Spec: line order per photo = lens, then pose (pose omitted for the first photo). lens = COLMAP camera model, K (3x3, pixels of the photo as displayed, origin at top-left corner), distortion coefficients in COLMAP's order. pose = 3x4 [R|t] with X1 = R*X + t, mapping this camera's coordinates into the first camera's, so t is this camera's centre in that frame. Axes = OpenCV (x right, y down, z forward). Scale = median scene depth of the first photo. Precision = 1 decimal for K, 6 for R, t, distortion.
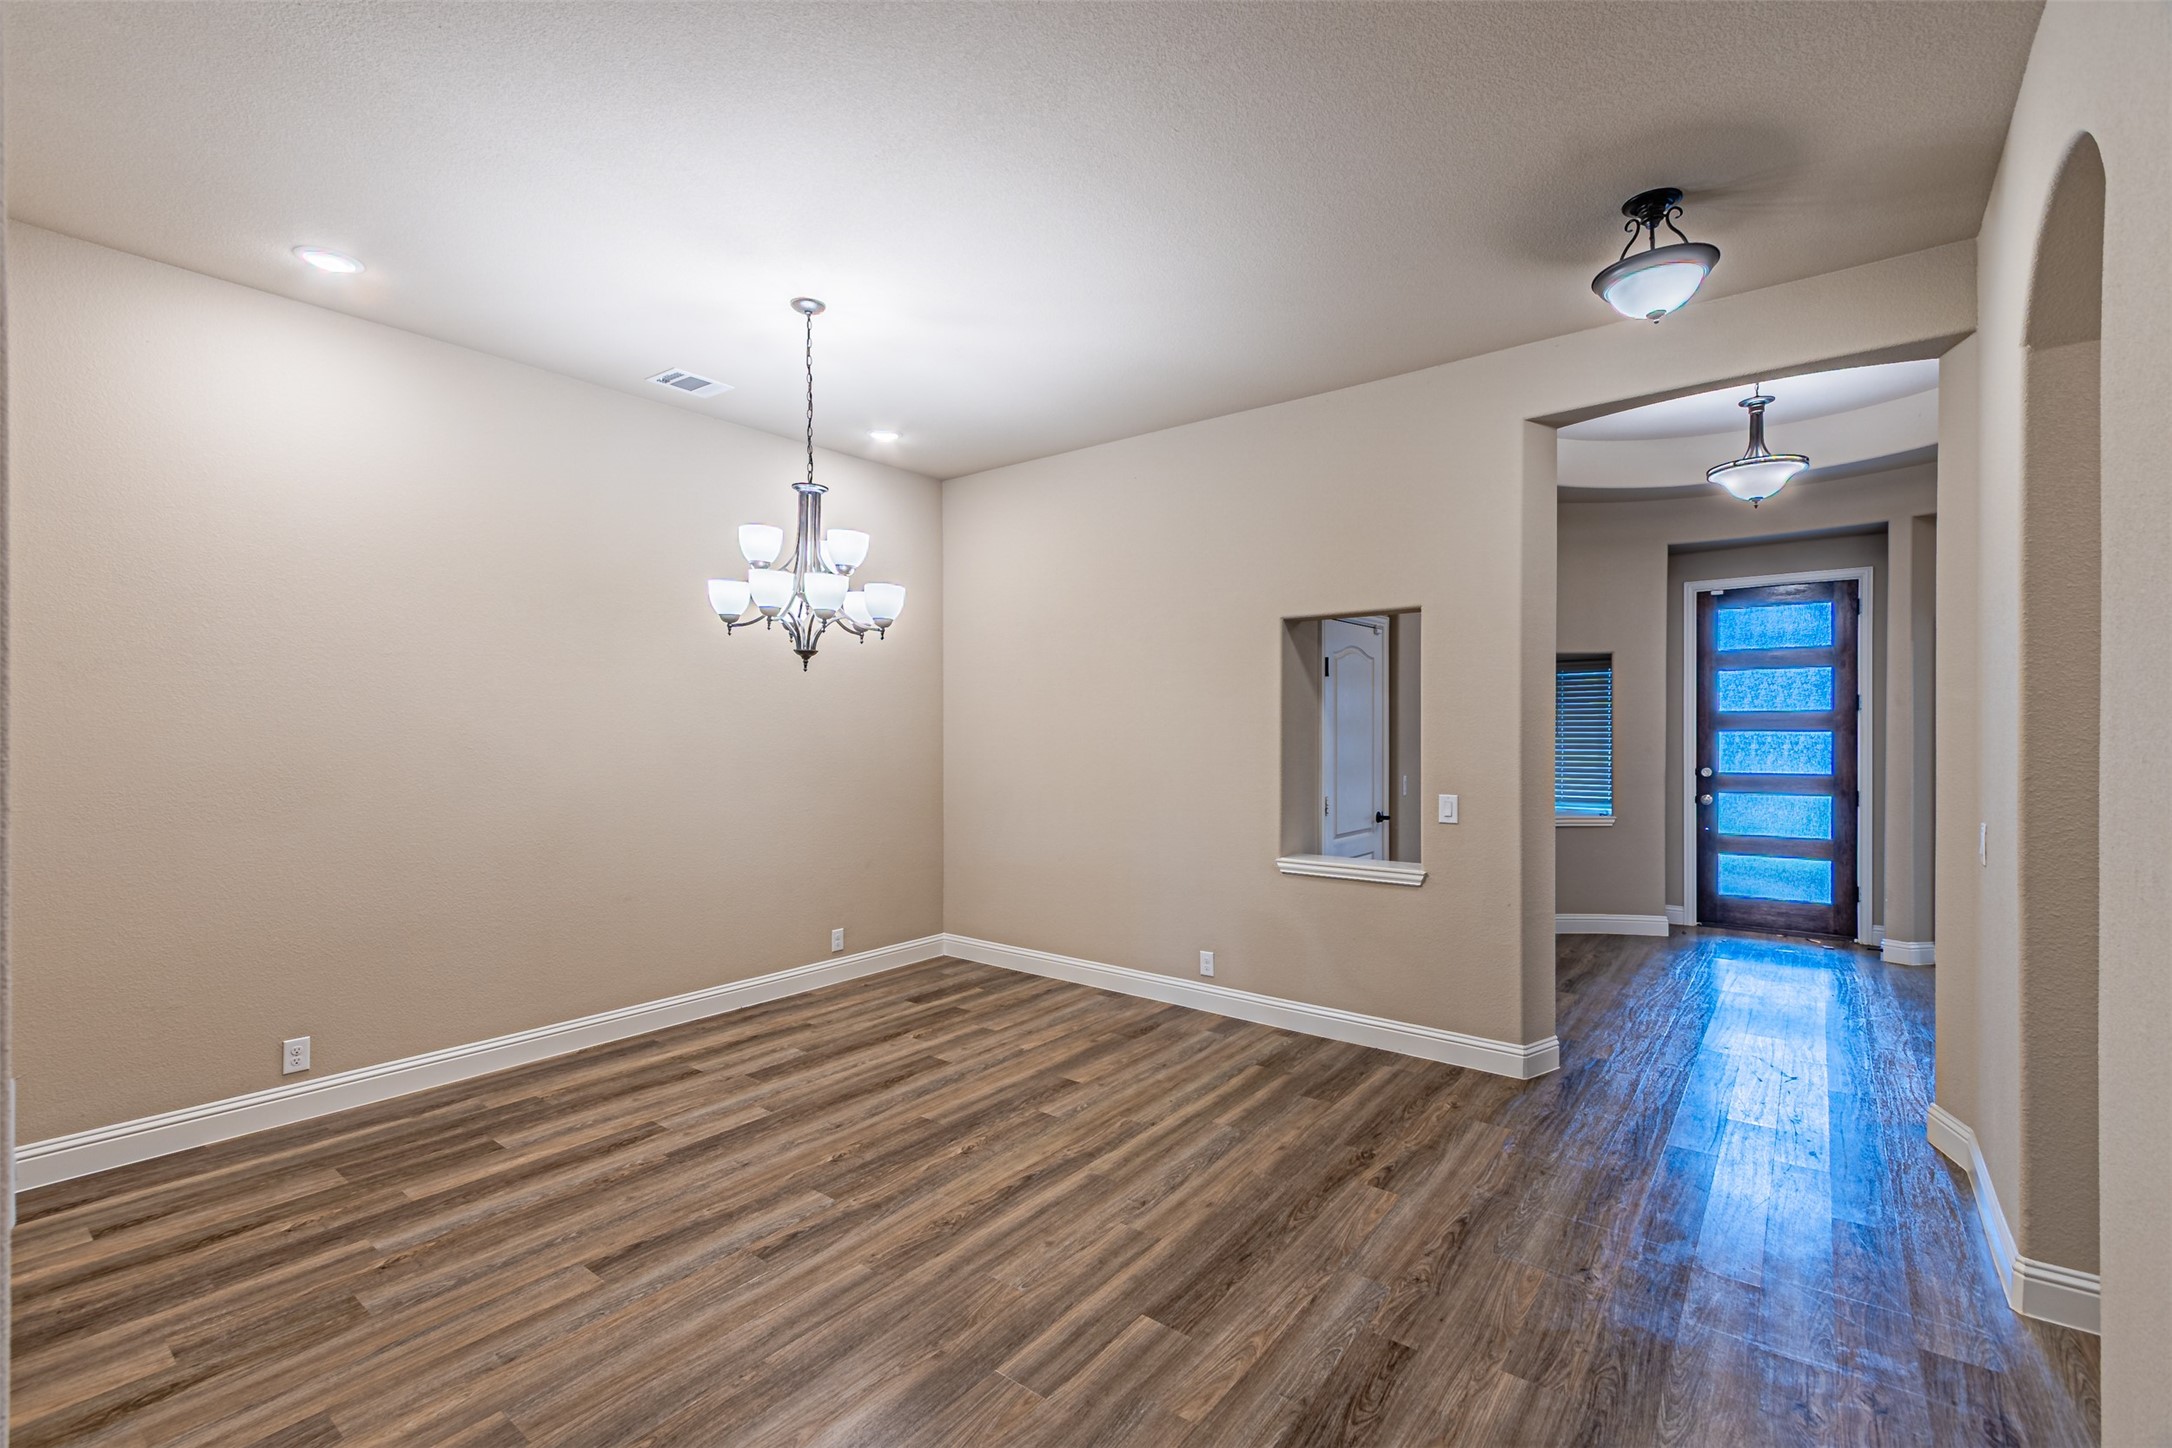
lens RADIAL K [[955.9, 0, 1026.2], [0, 955.9, 757.2], [0, 0, 1]] dist [0.008940, -0.002137]
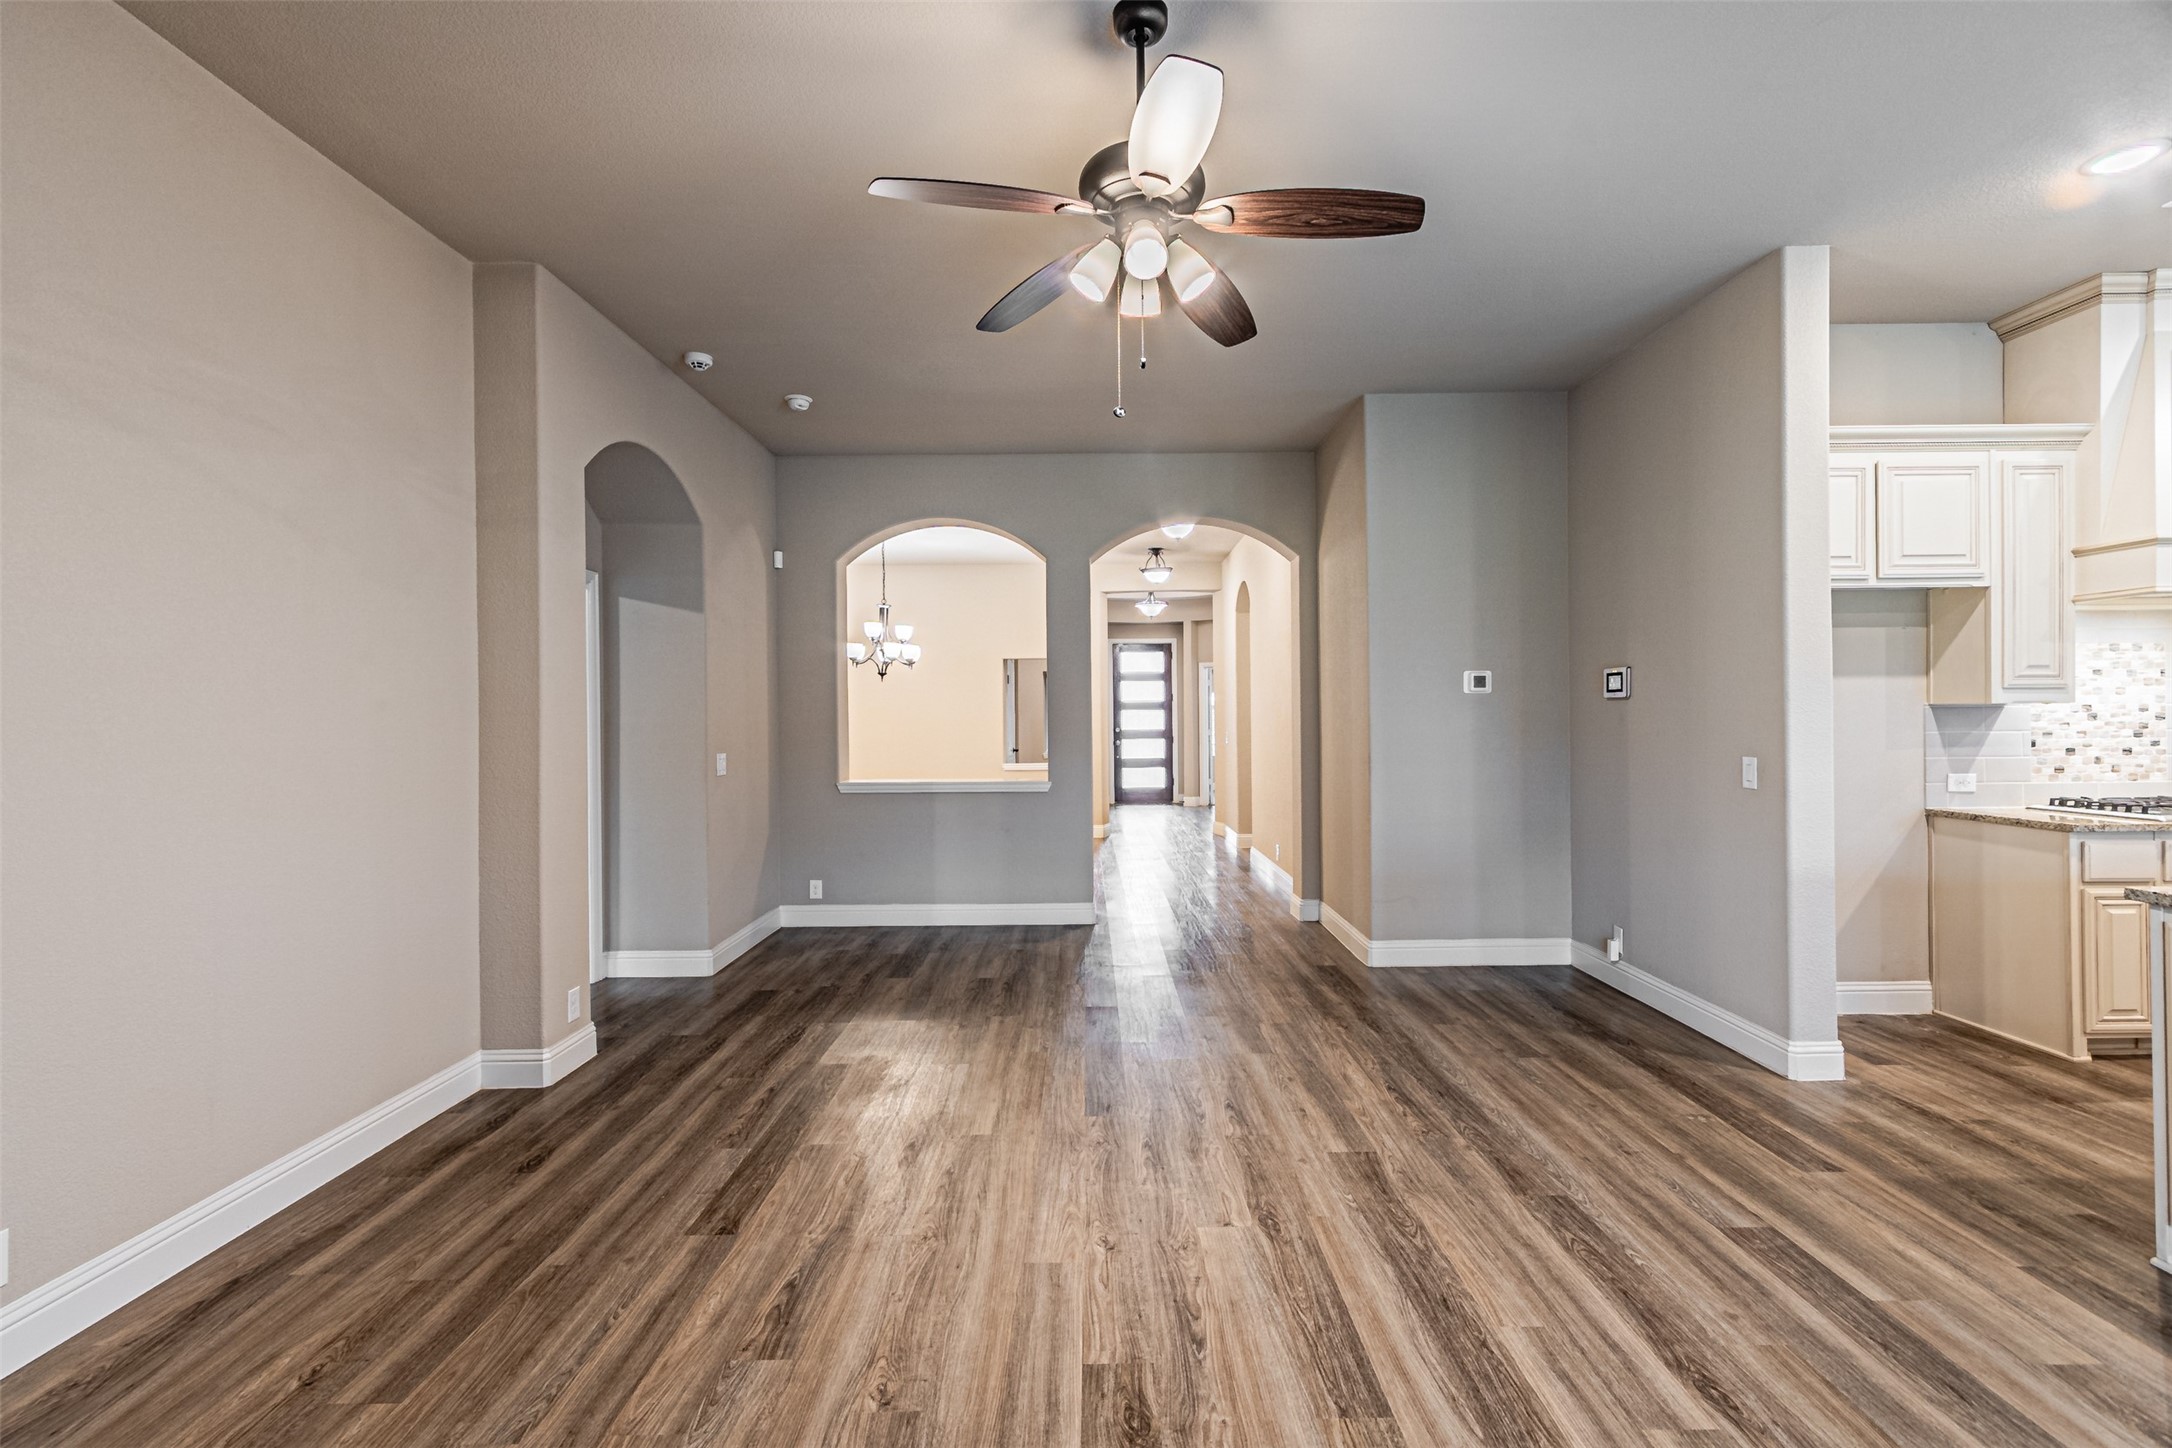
lens RADIAL K [[955.9, 0, 1103.5], [0, 955.9, 730.0], [0, 0, 1]] dist [0.008940, -0.002137]
pose [[0.765410, -0.017710, 0.643299, -1.210535], [0.029504, 0.999536, -0.007589, 0.057493], [-0.642866, 0.024789, 0.765577, -1.057540]]
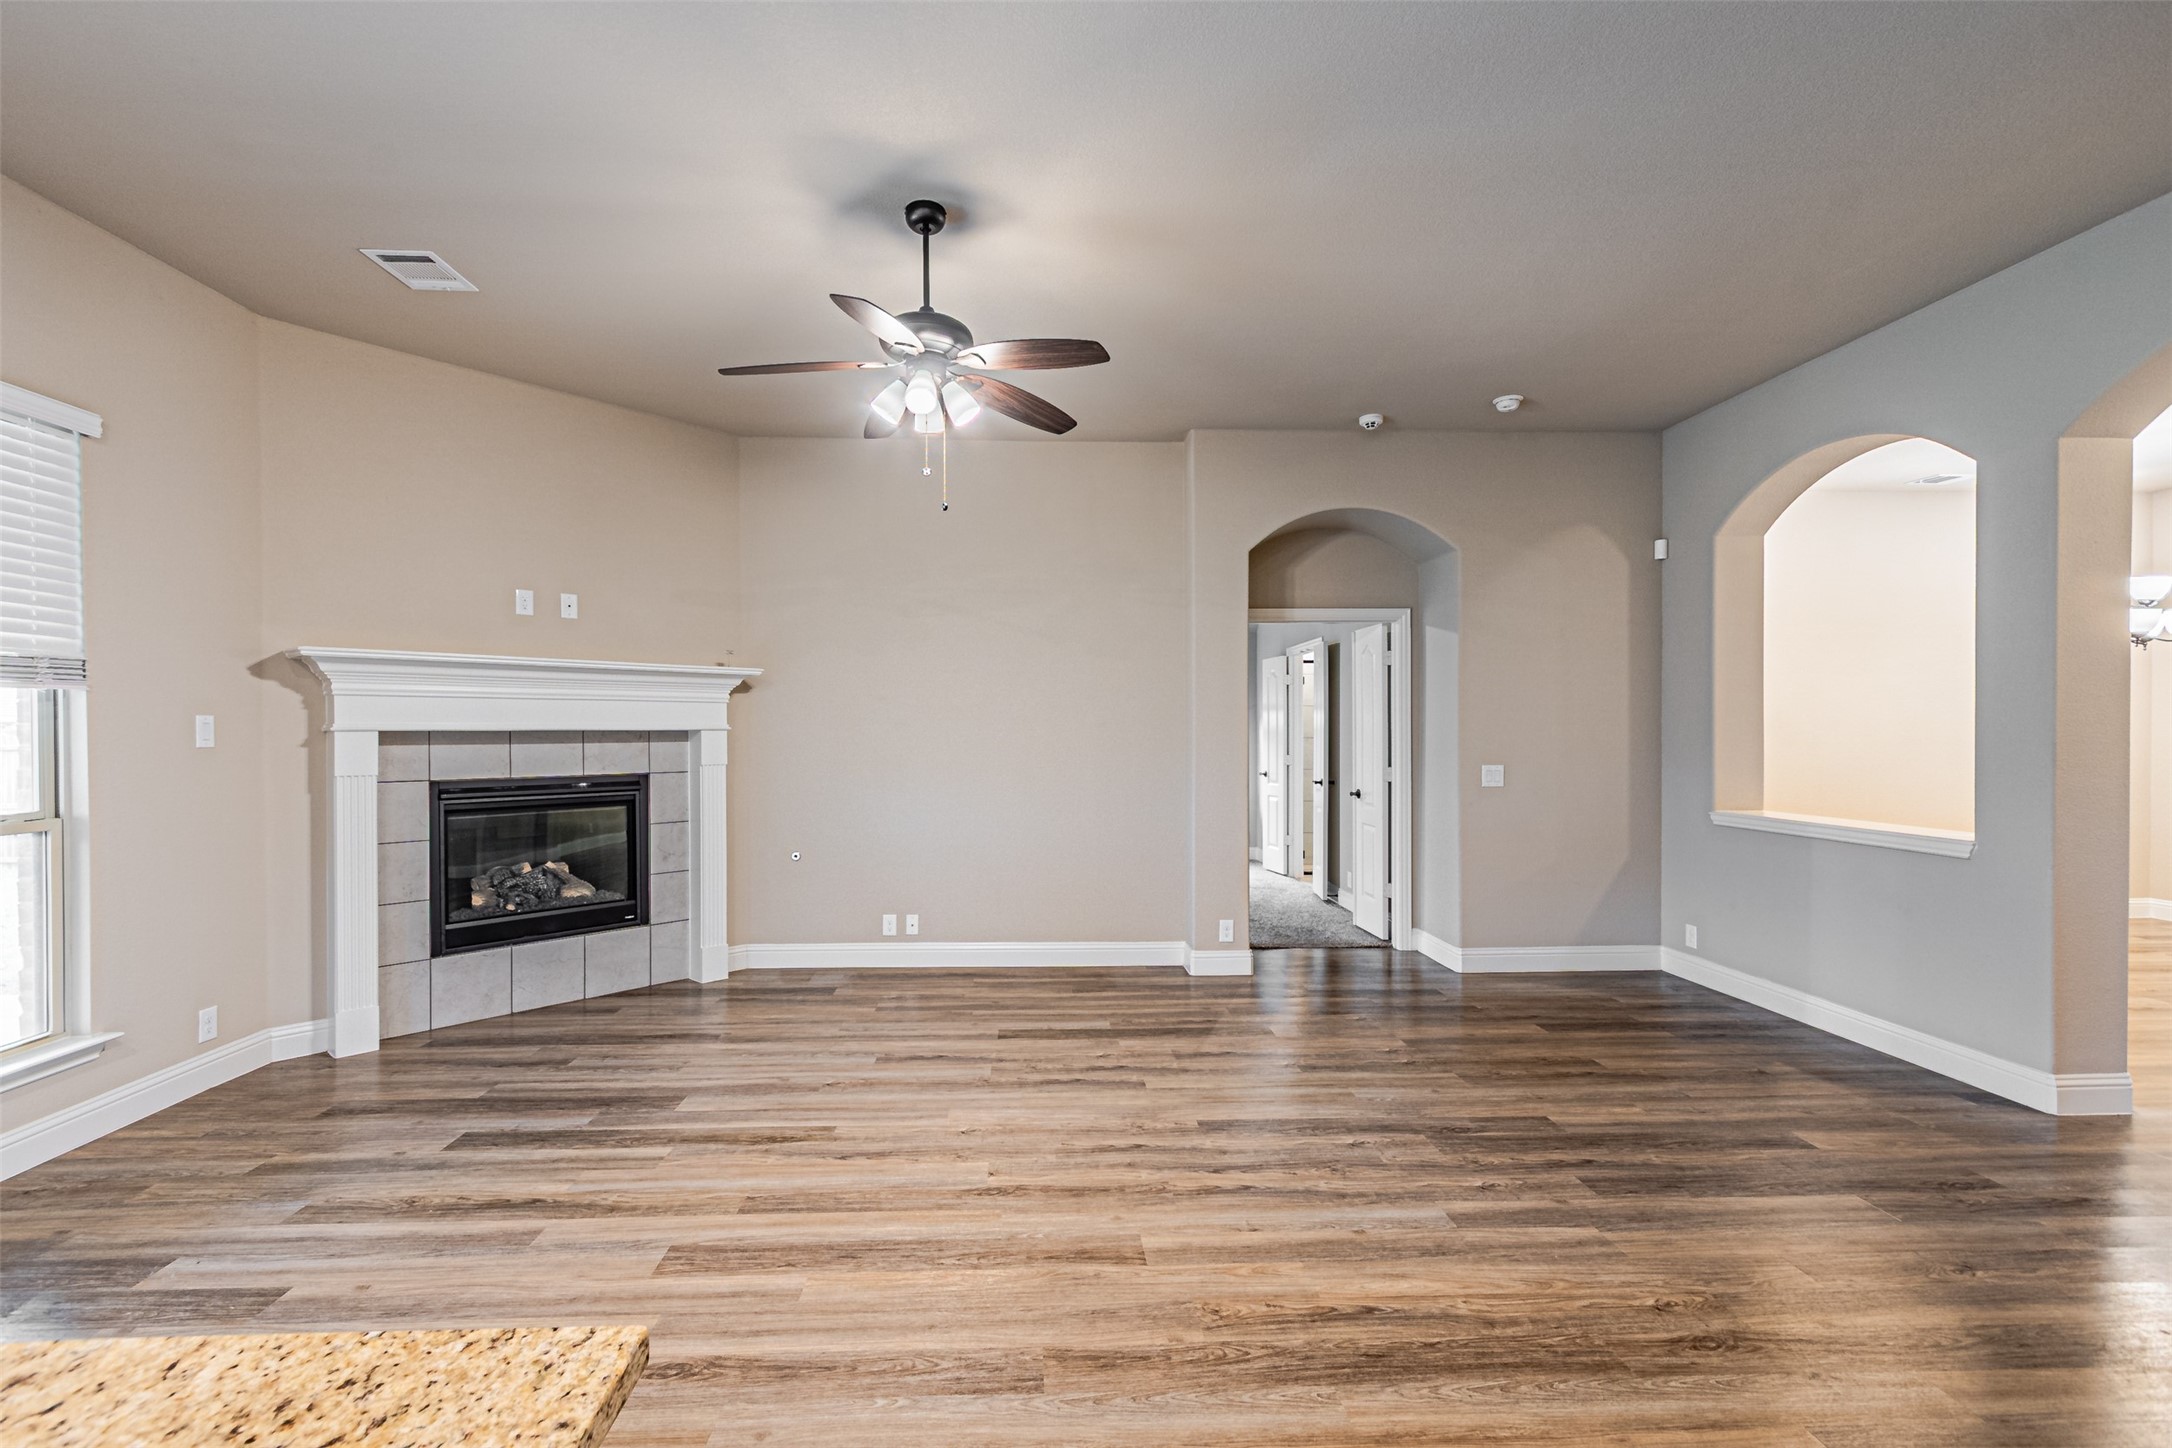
lens RADIAL K [[955.9, 0, 1053.8], [0, 955.9, 730.3], [0, 0, 1]] dist [0.008940, -0.002137]
pose [[0.660961, -0.006190, -0.750395, -0.148556], [-0.019415, 0.999490, -0.025347, 0.061849], [0.750169, 0.031322, 0.660504, -1.073761]]
